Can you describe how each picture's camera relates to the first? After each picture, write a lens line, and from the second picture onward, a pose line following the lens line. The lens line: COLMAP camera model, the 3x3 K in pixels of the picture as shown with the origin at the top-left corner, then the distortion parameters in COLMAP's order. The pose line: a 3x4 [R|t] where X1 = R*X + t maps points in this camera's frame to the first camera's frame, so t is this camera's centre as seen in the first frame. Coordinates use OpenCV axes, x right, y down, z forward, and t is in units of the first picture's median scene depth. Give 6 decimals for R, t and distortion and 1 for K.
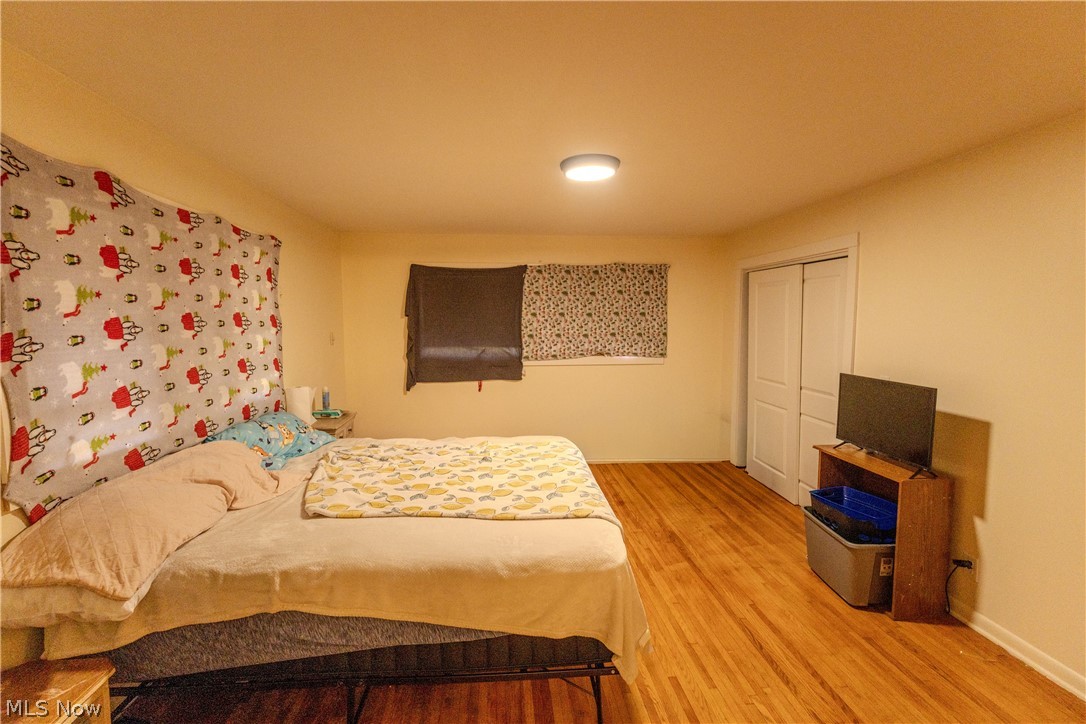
lens RADIAL K [[498.1, 0, 540.5], [0, 498.1, 365.3], [0, 0, 1]] dist [0.004243, 0.001078]
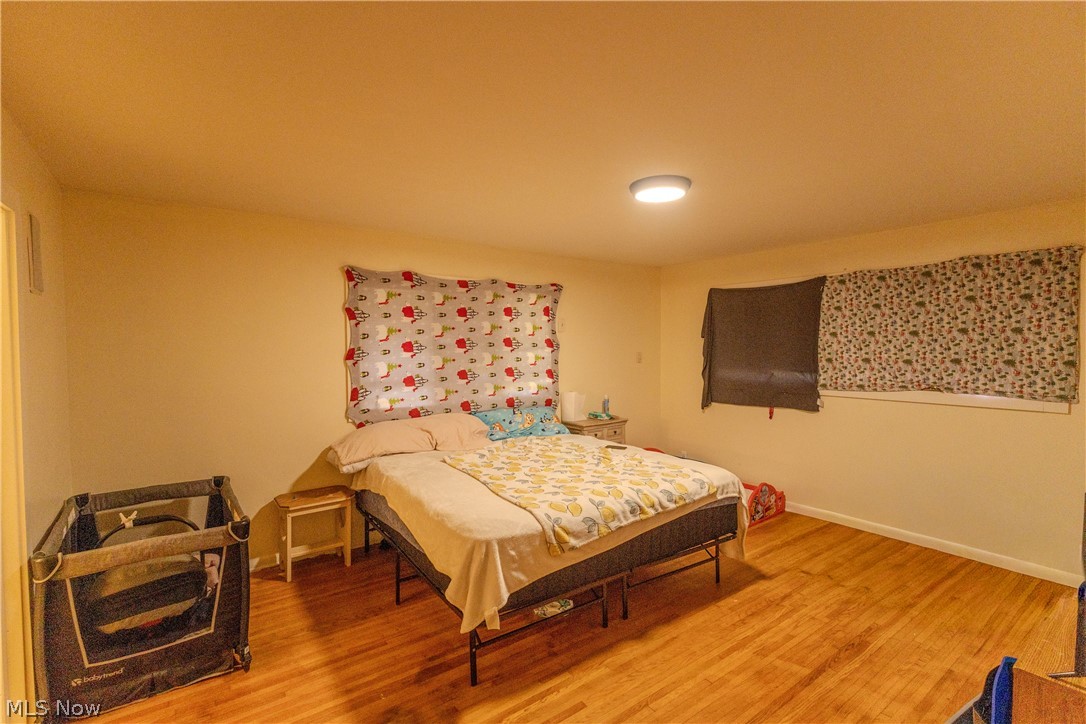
lens RADIAL K [[498.1, 0, 541.6], [0, 498.1, 364.8], [0, 0, 1]] dist [0.004243, 0.001078]
pose [[0.513564, 0.035489, -0.857317, 0.941338], [-0.073670, 0.997279, -0.002848, -0.028527], [0.854883, 0.064621, 0.514781, 0.344665]]
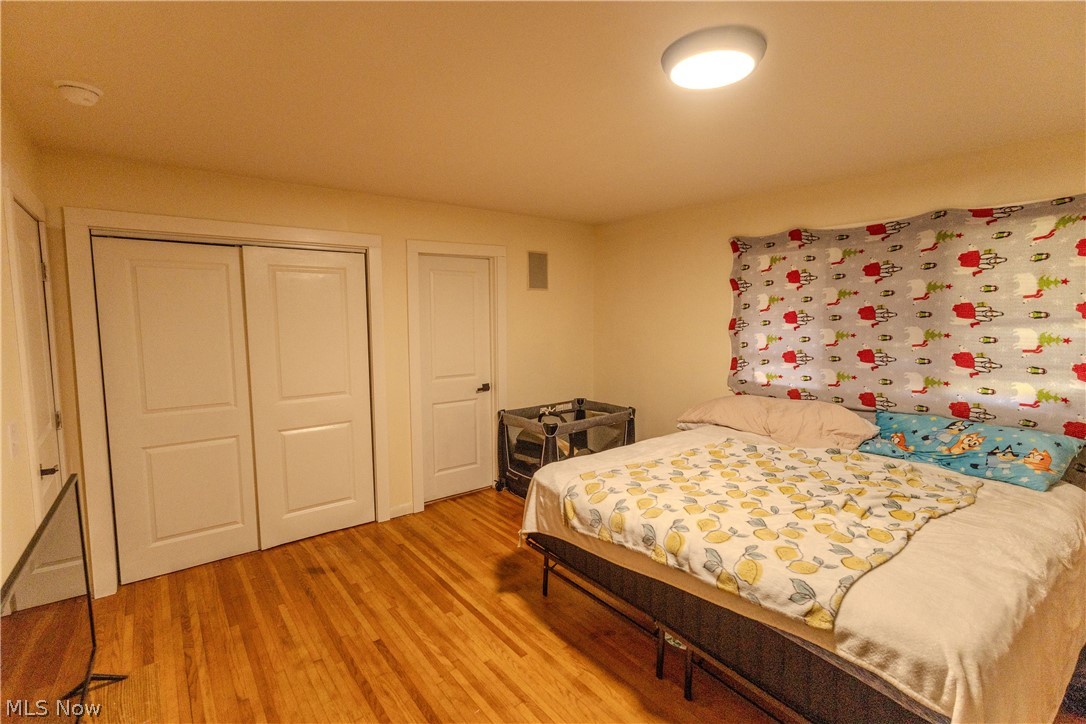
lens RADIAL K [[498.1, 0, 543.5], [0, 498.1, 364.7], [0, 0, 1]] dist [0.004243, 0.001078]
pose [[-0.833791, 0.060753, -0.548727, 0.694959], [-0.042108, 0.984033, 0.172932, -0.143563], [0.550472, 0.167295, -0.817920, 1.608805]]
